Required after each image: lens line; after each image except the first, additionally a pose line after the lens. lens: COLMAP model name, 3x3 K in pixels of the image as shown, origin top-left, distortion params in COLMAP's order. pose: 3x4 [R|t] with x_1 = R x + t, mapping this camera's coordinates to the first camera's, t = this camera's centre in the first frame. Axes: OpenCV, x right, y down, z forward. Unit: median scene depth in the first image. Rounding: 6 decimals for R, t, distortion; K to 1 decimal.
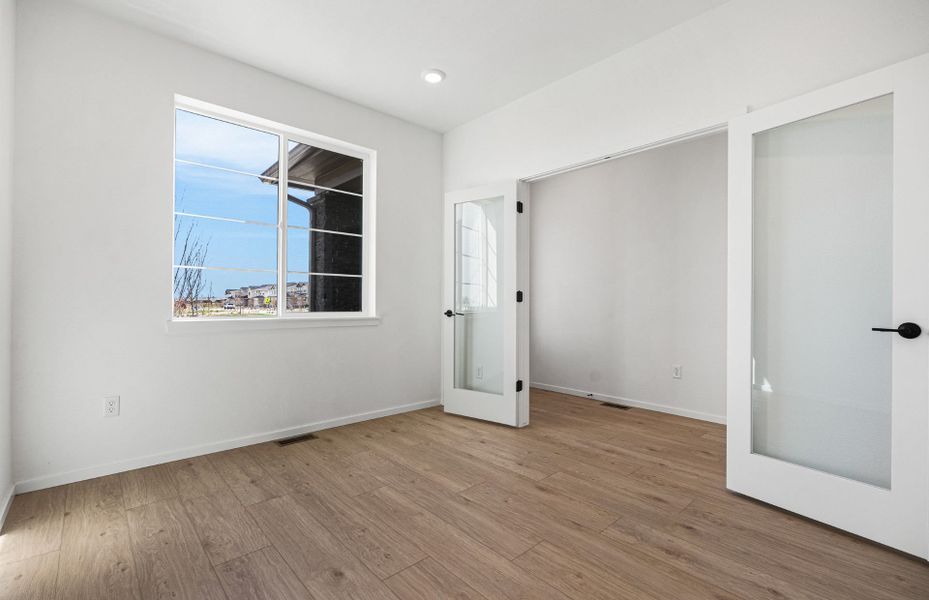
lens RADIAL K [[411.9, 0, 464.5], [0, 411.9, 300.0], [0, 0, 1]] dist [-0.002454, -0.000276]
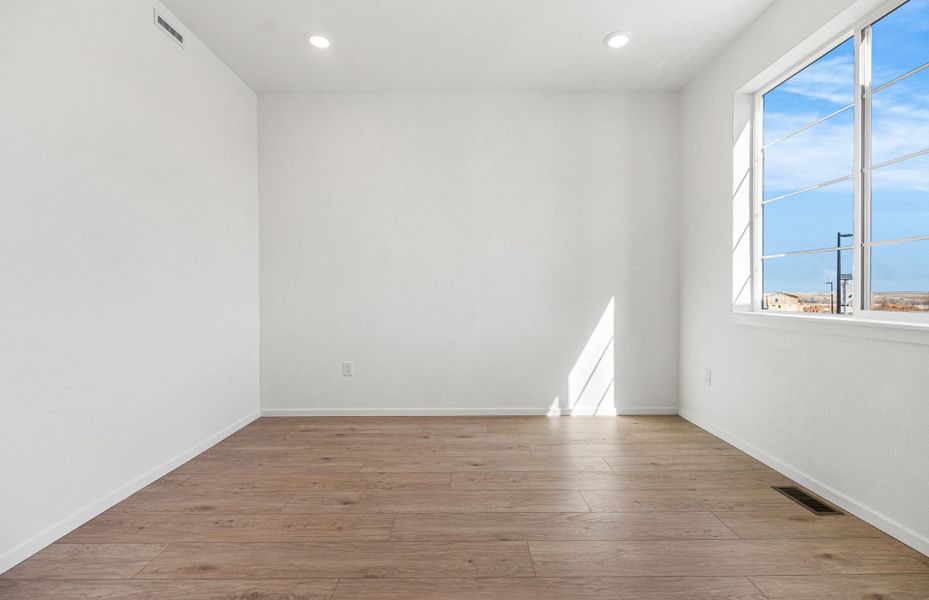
lens RADIAL K [[411.9, 0, 464.5], [0, 411.9, 300.0], [0, 0, 1]] dist [-0.002454, -0.000276]
pose [[-0.678381, 0.008147, -0.734665, 0.651329], [0.004414, 0.999966, 0.007014, 0.012933], [0.734697, 0.001515, -0.678394, 1.500291]]
